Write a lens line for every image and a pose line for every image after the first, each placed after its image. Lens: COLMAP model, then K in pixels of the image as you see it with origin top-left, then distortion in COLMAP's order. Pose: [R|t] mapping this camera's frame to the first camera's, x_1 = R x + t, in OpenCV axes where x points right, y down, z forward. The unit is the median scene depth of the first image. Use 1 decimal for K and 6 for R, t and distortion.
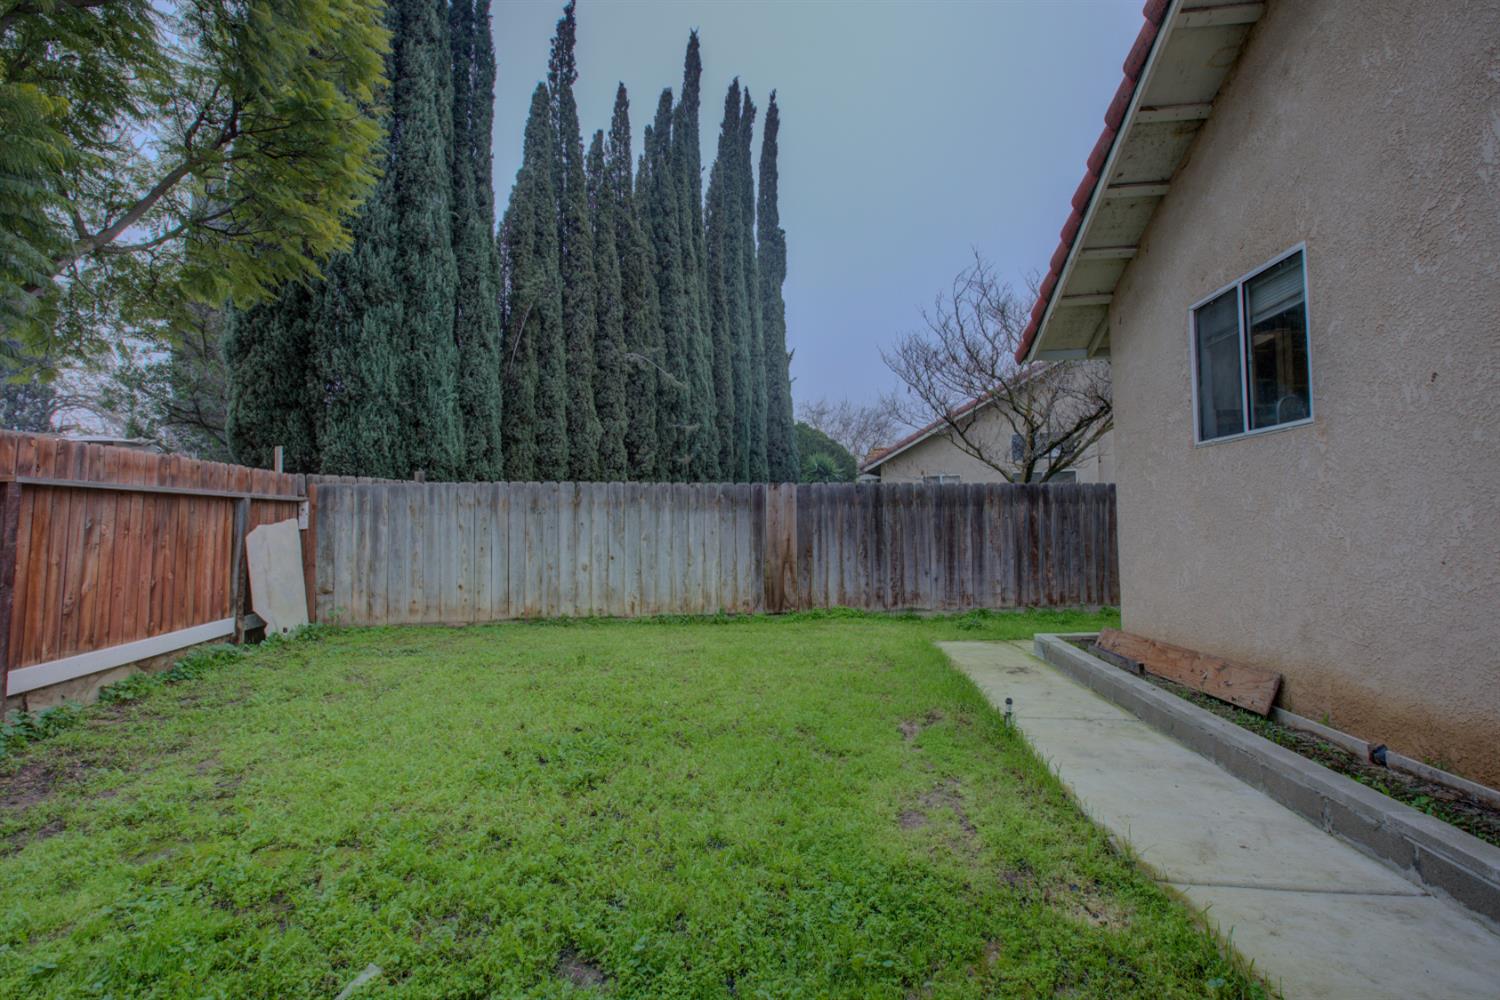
lens RADIAL K [[681.7, 0, 748.3], [0, 681.7, 500.6], [0, 0, 1]] dist [-0.013027, 0.005552]
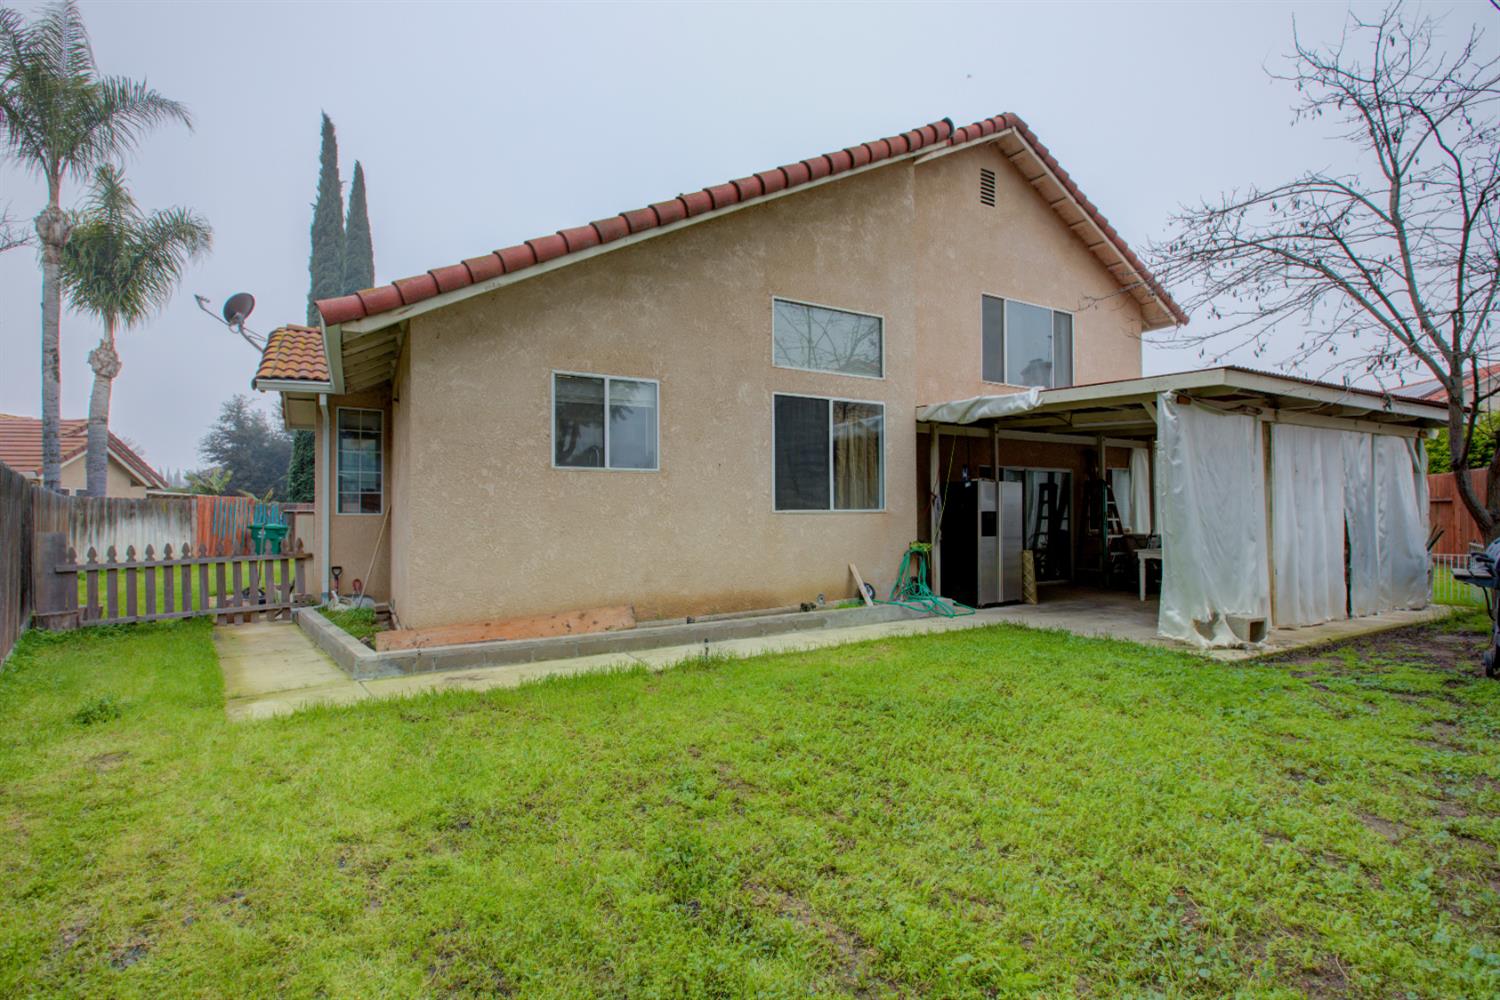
lens RADIAL K [[681.7, 0, 748.3], [0, 681.7, 500.6], [0, 0, 1]] dist [-0.013027, 0.005552]
pose [[-0.575841, 0.028898, 0.817051, -1.040428], [-0.016852, 0.998743, -0.047201, 0.066748], [-0.817388, -0.040949, -0.574631, 2.075818]]
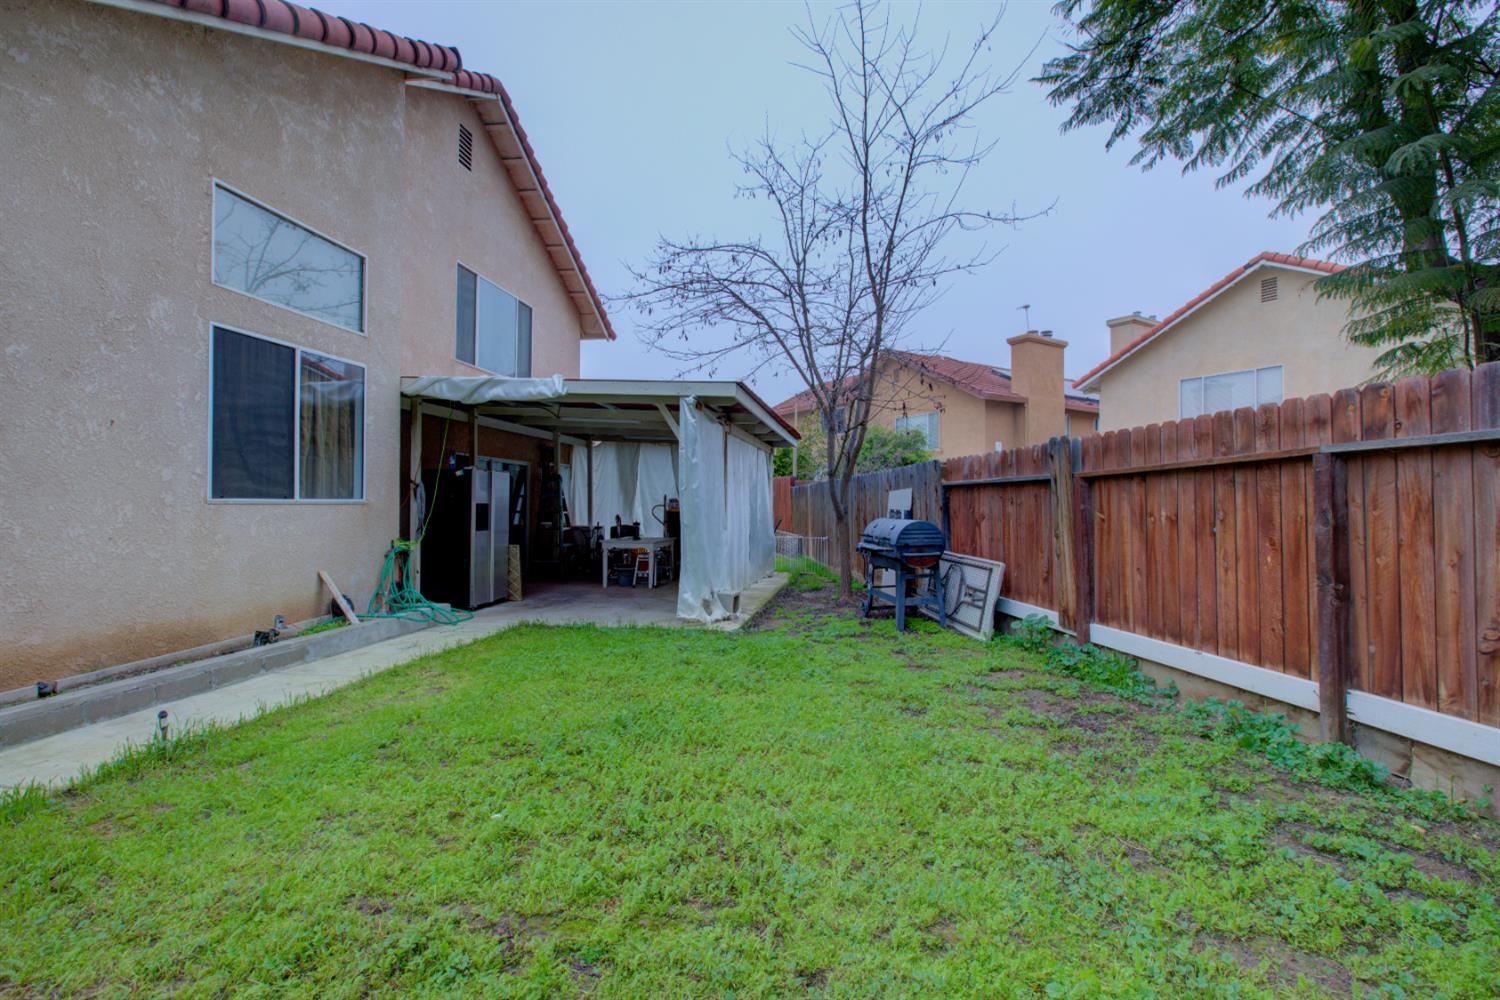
lens RADIAL K [[681.7, 0, 748.3], [0, 681.7, 500.6], [0, 0, 1]] dist [-0.013027, 0.005552]
pose [[-0.997642, 0.010080, 0.067885, -0.511554], [0.007125, 0.999022, -0.043632, 0.070011], [-0.068258, -0.043045, -0.996739, 2.126812]]
